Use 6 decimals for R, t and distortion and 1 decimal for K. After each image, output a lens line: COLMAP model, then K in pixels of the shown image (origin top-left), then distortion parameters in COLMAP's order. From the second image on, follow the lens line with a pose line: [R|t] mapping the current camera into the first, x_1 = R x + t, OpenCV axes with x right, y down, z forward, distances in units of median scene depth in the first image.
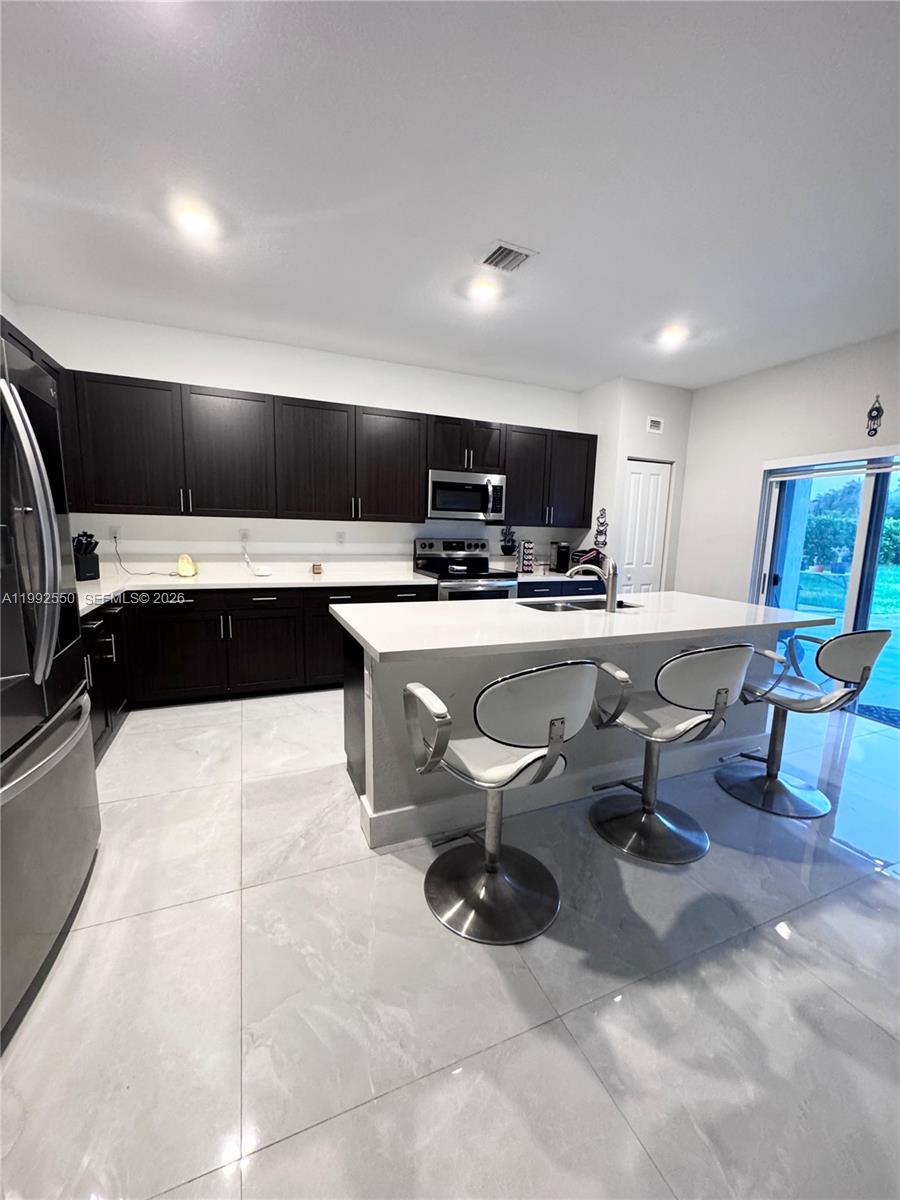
lens RADIAL K [[478.1, 0, 452.4], [0, 478.1, 598.2], [0, 0, 1]] dist [0.003363, -0.001355]
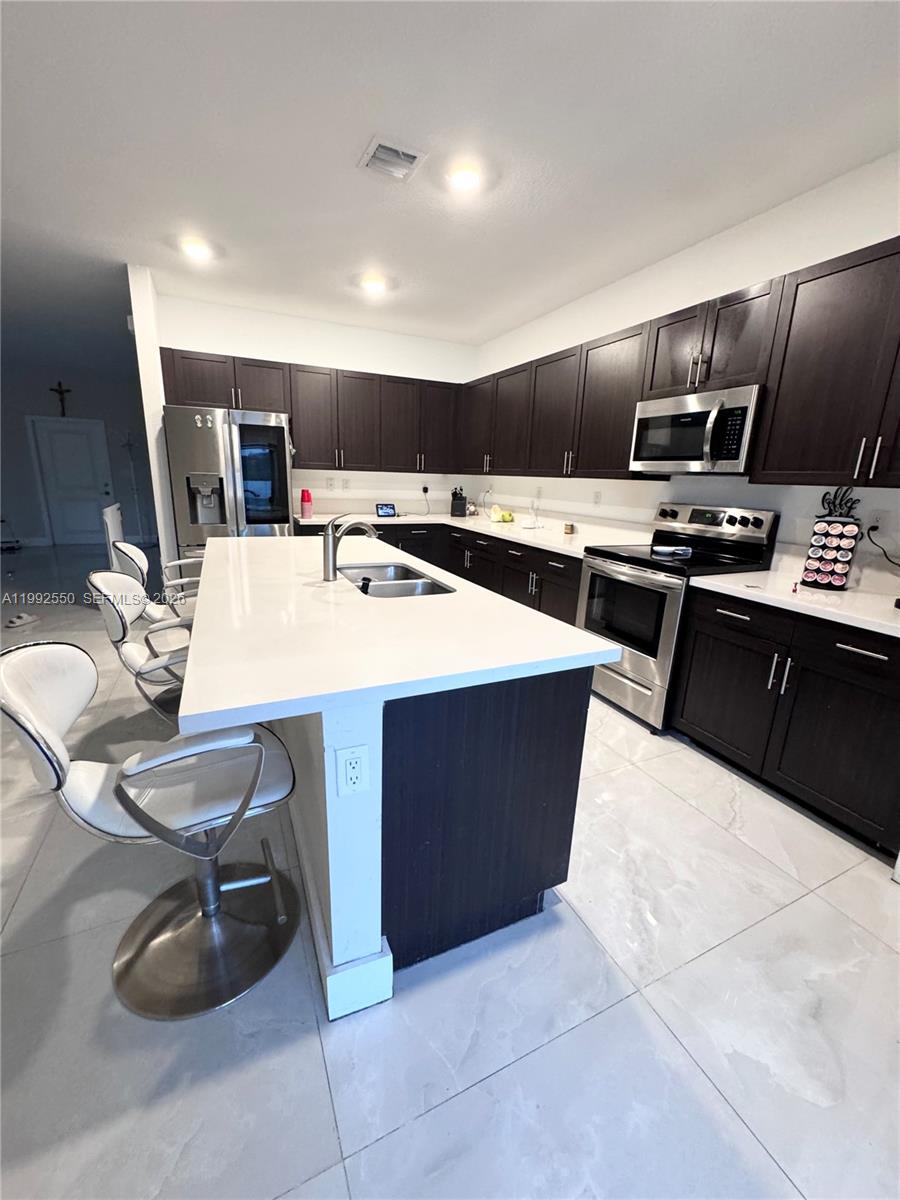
lens RADIAL K [[478.1, 0, 451.7], [0, 478.1, 604.1], [0, 0, 1]] dist [0.003363, -0.001355]
pose [[0.049504, 0.235539, -0.970603, 0.680637], [-0.183482, 0.957401, 0.222977, -0.086228], [0.981776, 0.167050, 0.090613, 0.688390]]
